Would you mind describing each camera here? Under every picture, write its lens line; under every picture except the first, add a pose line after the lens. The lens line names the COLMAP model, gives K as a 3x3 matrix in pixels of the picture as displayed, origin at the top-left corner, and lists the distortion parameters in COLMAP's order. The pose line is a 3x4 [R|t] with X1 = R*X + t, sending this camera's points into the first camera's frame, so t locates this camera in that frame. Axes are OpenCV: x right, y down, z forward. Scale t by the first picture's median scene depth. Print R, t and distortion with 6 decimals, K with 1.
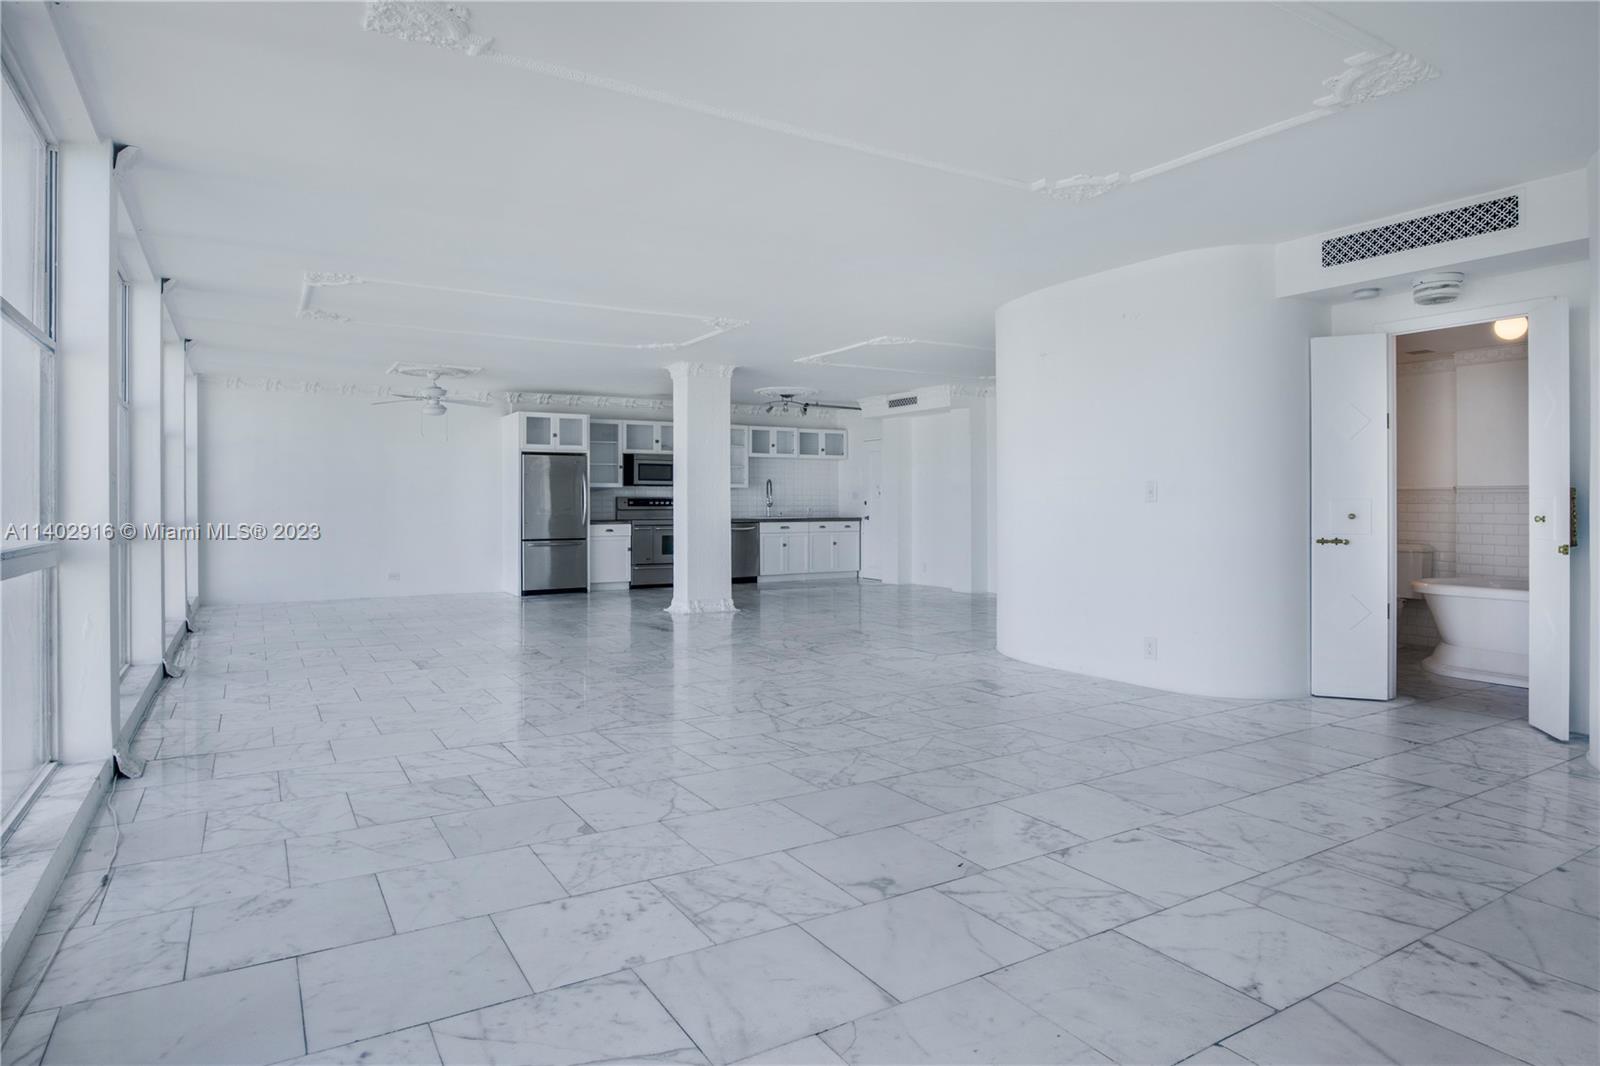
lens RADIAL K [[908.5, 0, 834.1], [0, 908.5, 501.0], [0, 0, 1]] dist [-0.030276, 0.015518]
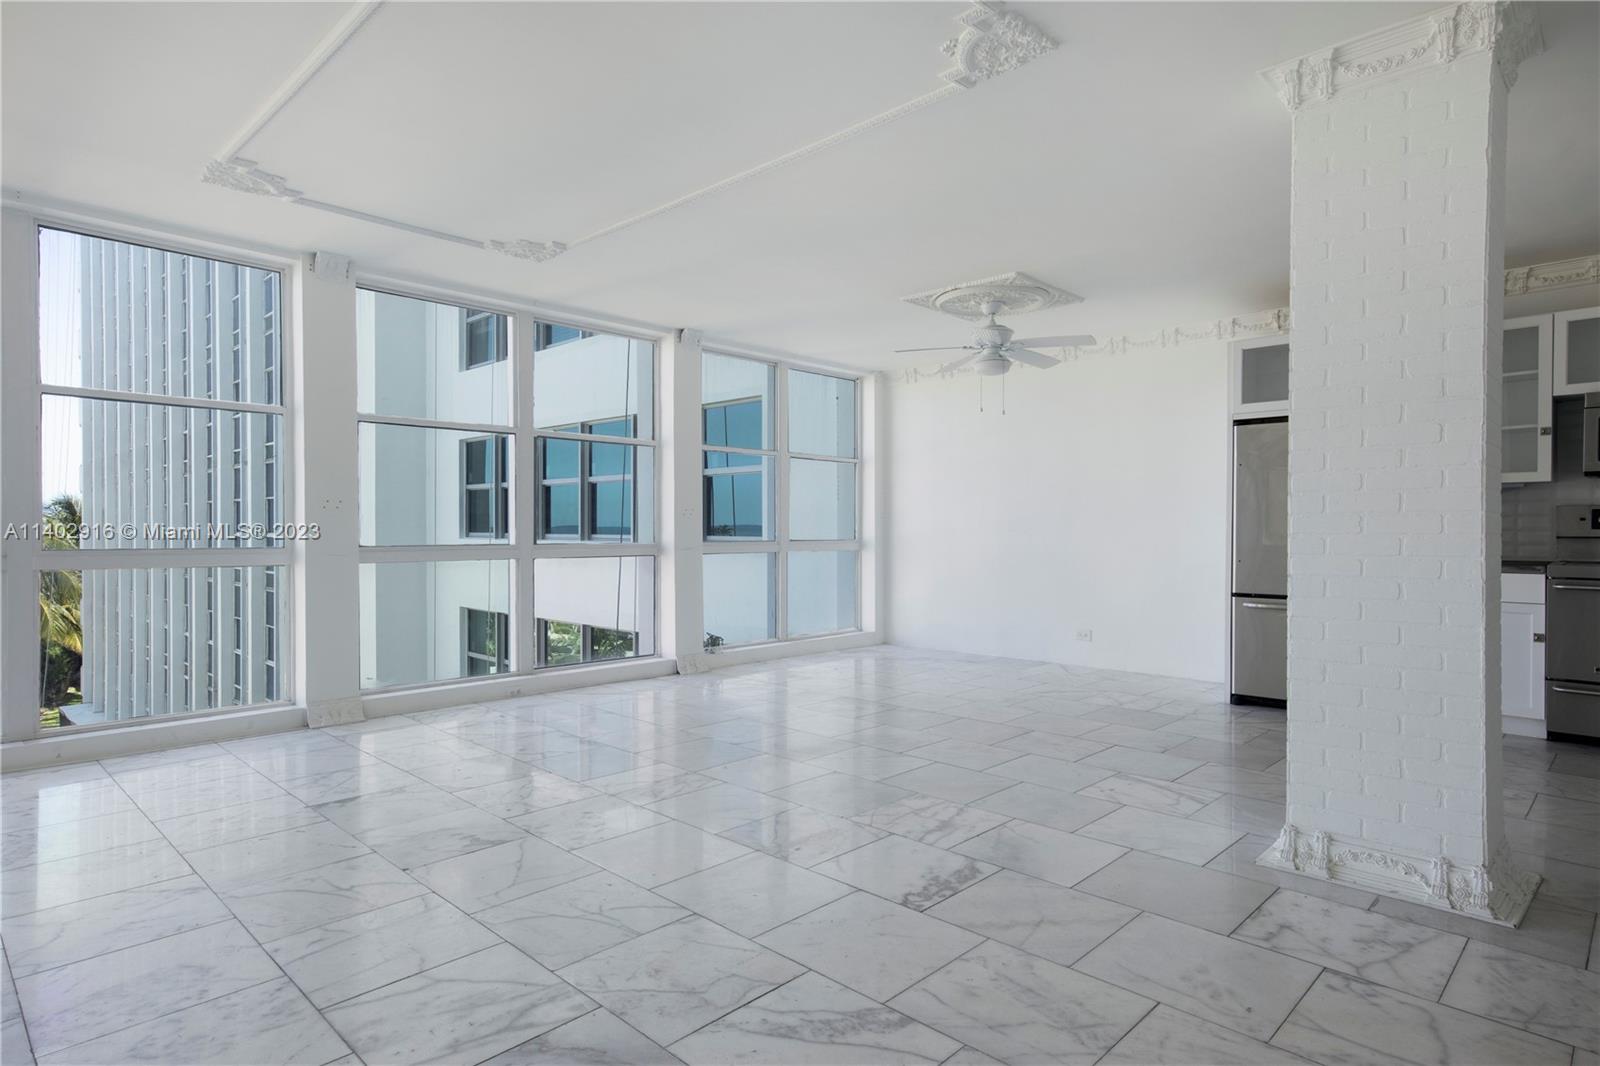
lens RADIAL K [[887.1, 0, 778.7], [0, 887.1, 537.7], [0, 0, 1]] dist [-0.028826, 0.014623]
pose [[0.207962, 0.010094, -0.978085, 0.082388], [0.000176, 0.999946, 0.010357, 0.006211], [0.978137, -0.002326, 0.207949, 0.651684]]
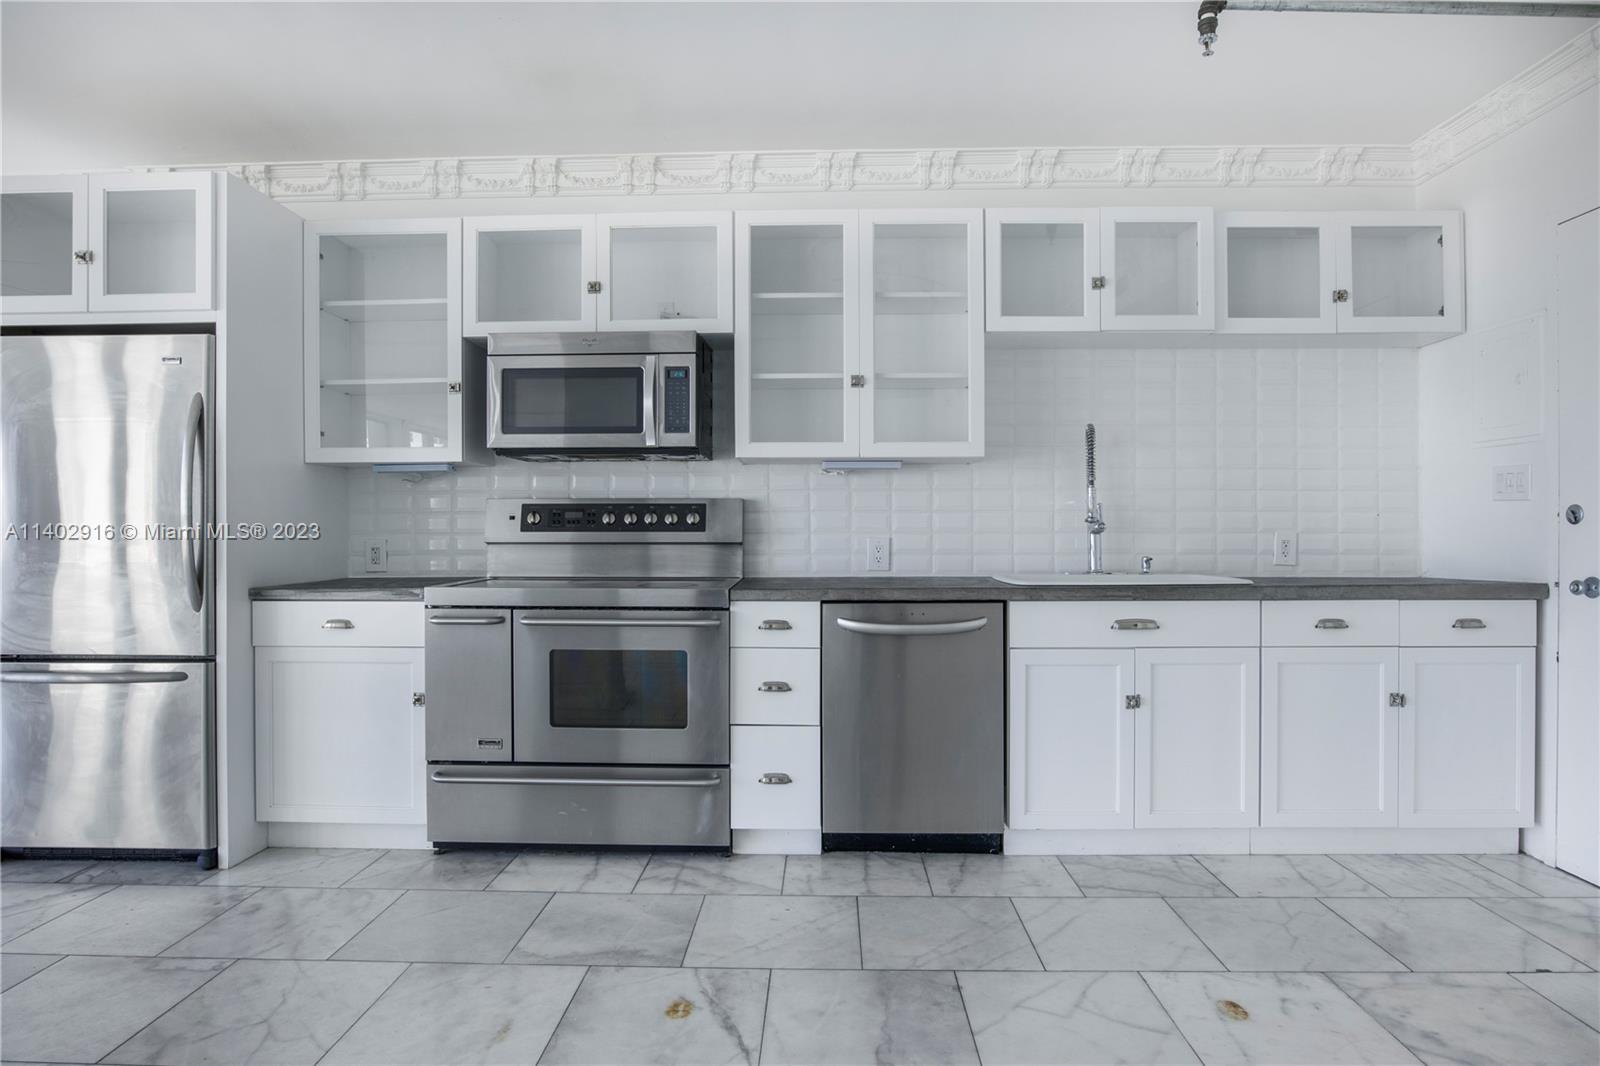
lens RADIAL K [[887.1, 0, 792.6], [0, 887.1, 534.7], [0, 0, 1]] dist [-0.028826, 0.014623]
pose [[0.820824, 0.002032, -0.571177, 0.000979], [0.002859, 0.999967, 0.007666, 0.005560], [0.571174, -0.007925, 0.820791, 0.932621]]
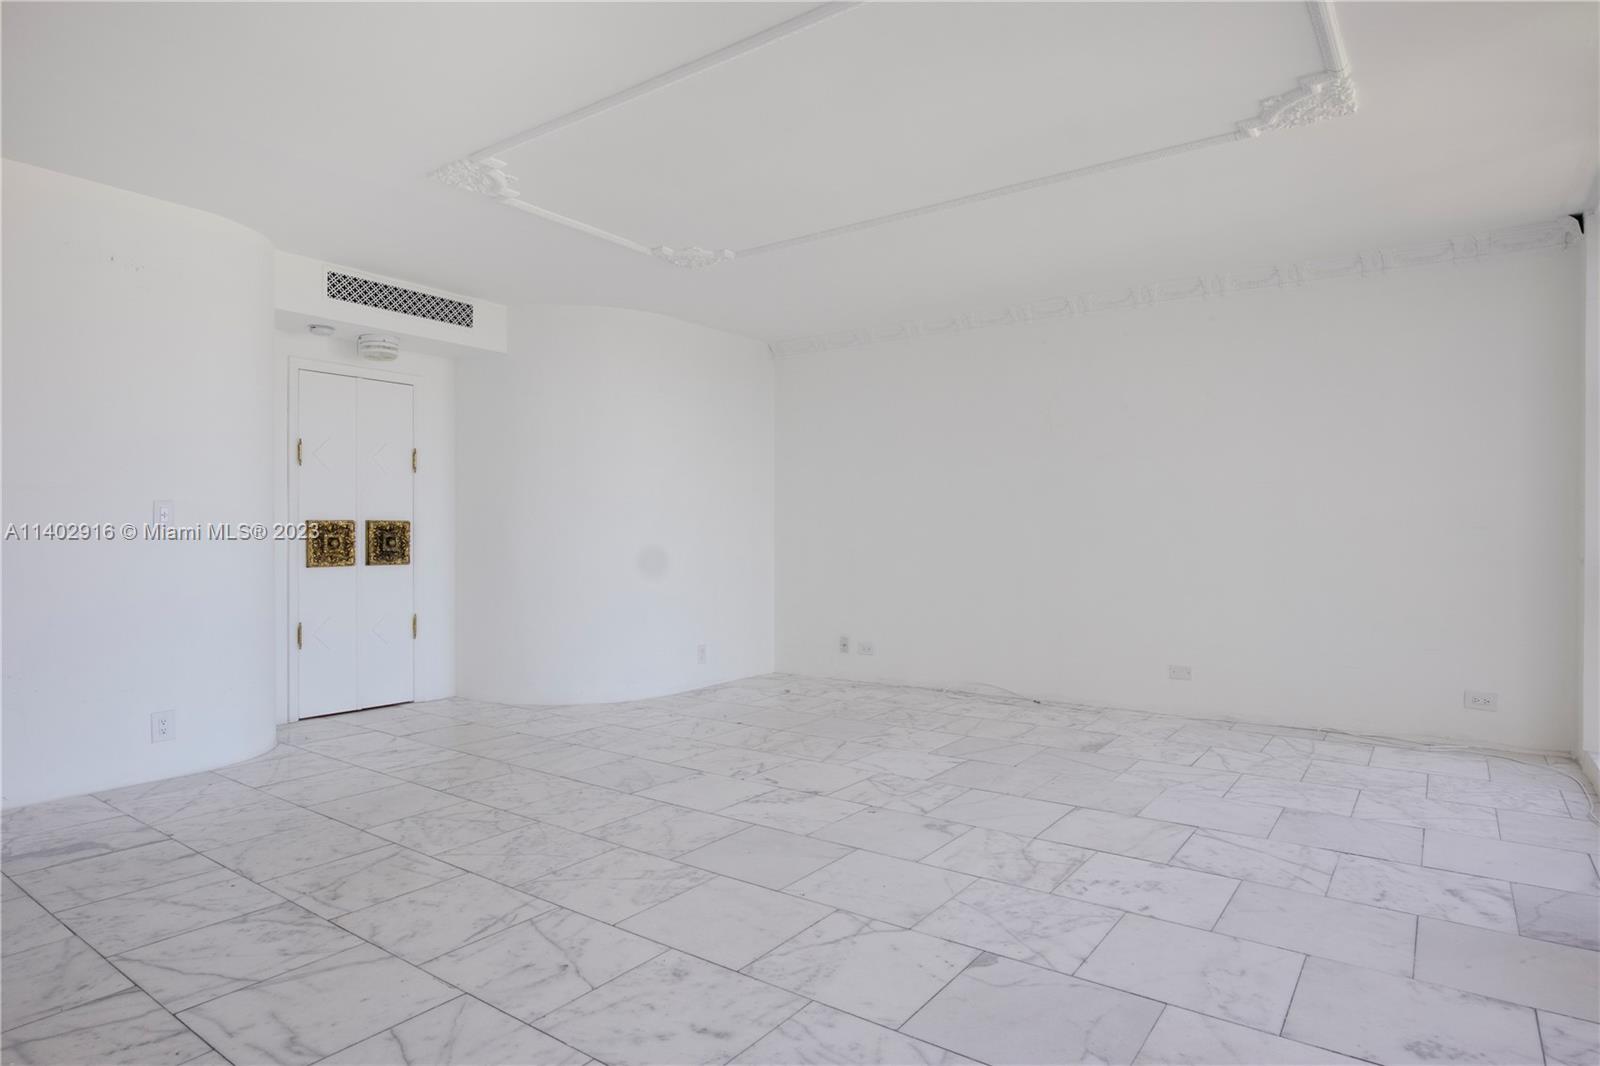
lens RADIAL K [[887.1, 0, 781.6], [0, 887.1, 522.2], [0, 0, 1]] dist [-0.028826, 0.014623]
pose [[-0.338175, 0.017387, 0.940923, -0.253082], [-0.001025, 0.999822, -0.018843, 0.004653], [-0.941083, -0.007336, -0.338097, 0.392217]]
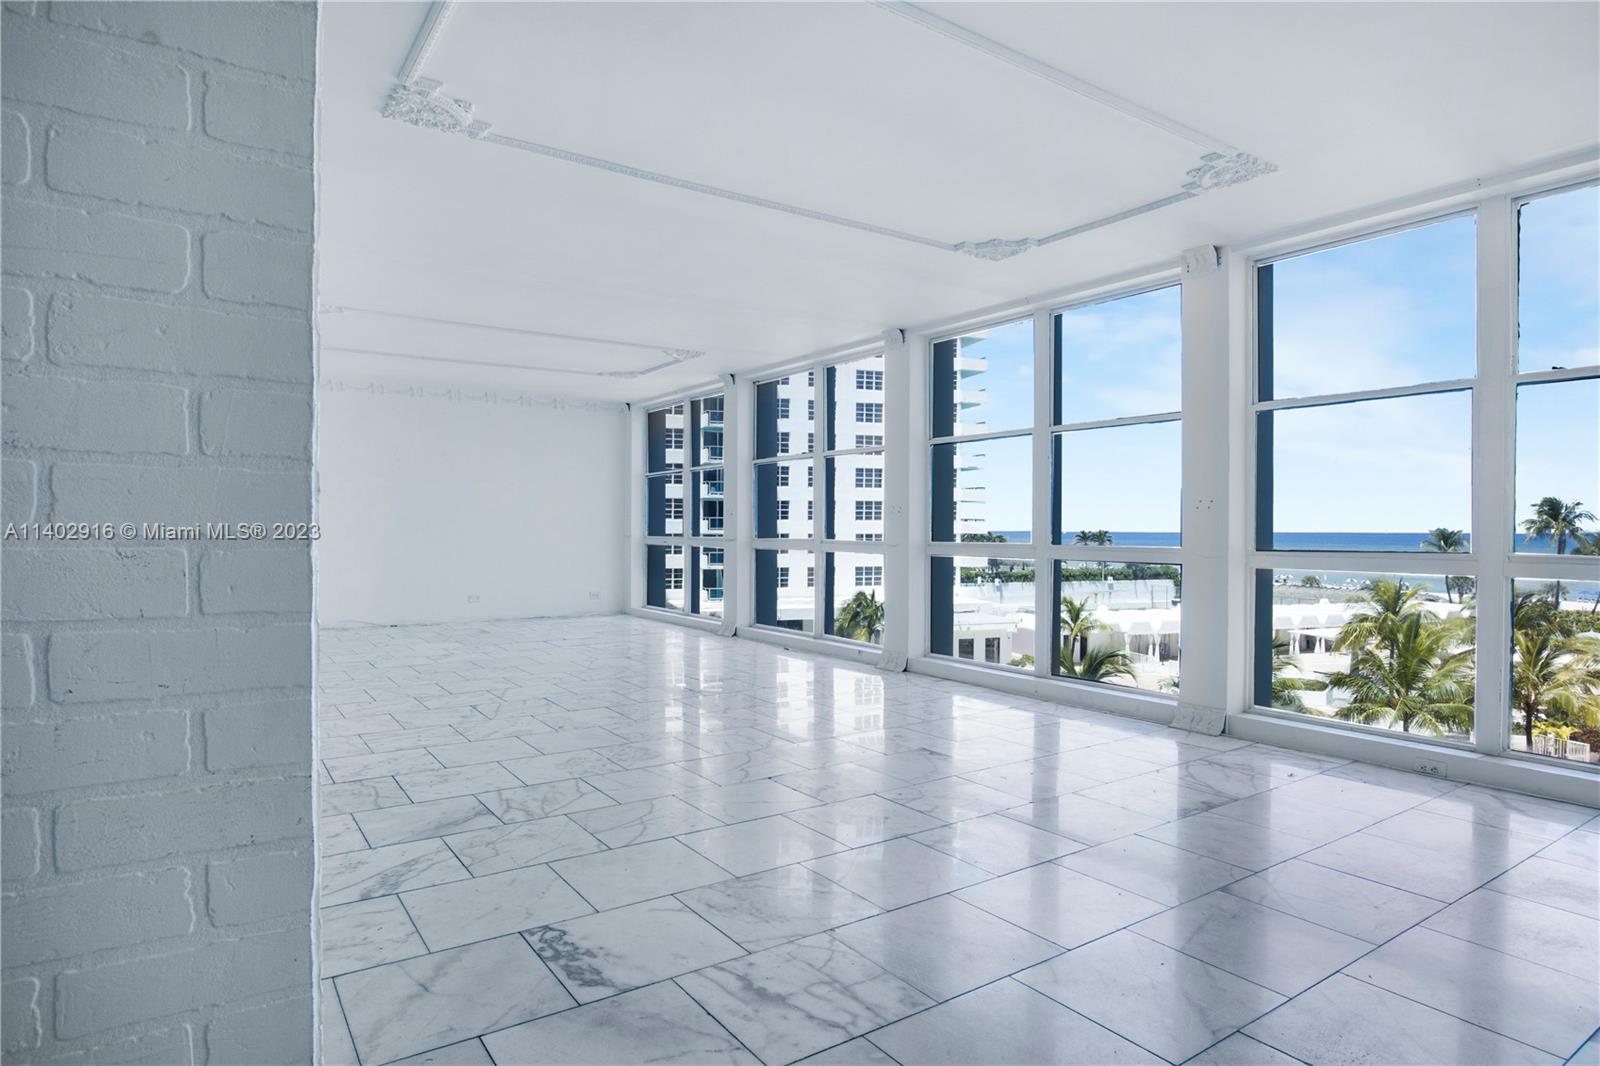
lens RADIAL K [[887.1, 0, 805.1], [0, 887.1, 524.1], [0, 0, 1]] dist [-0.028826, 0.014623]
pose [[-0.999711, -0.000276, -0.024028, -0.193525], [-0.000020, 0.999943, -0.010683, 0.008444], [0.024030, -0.010680, -0.999654, 0.948467]]
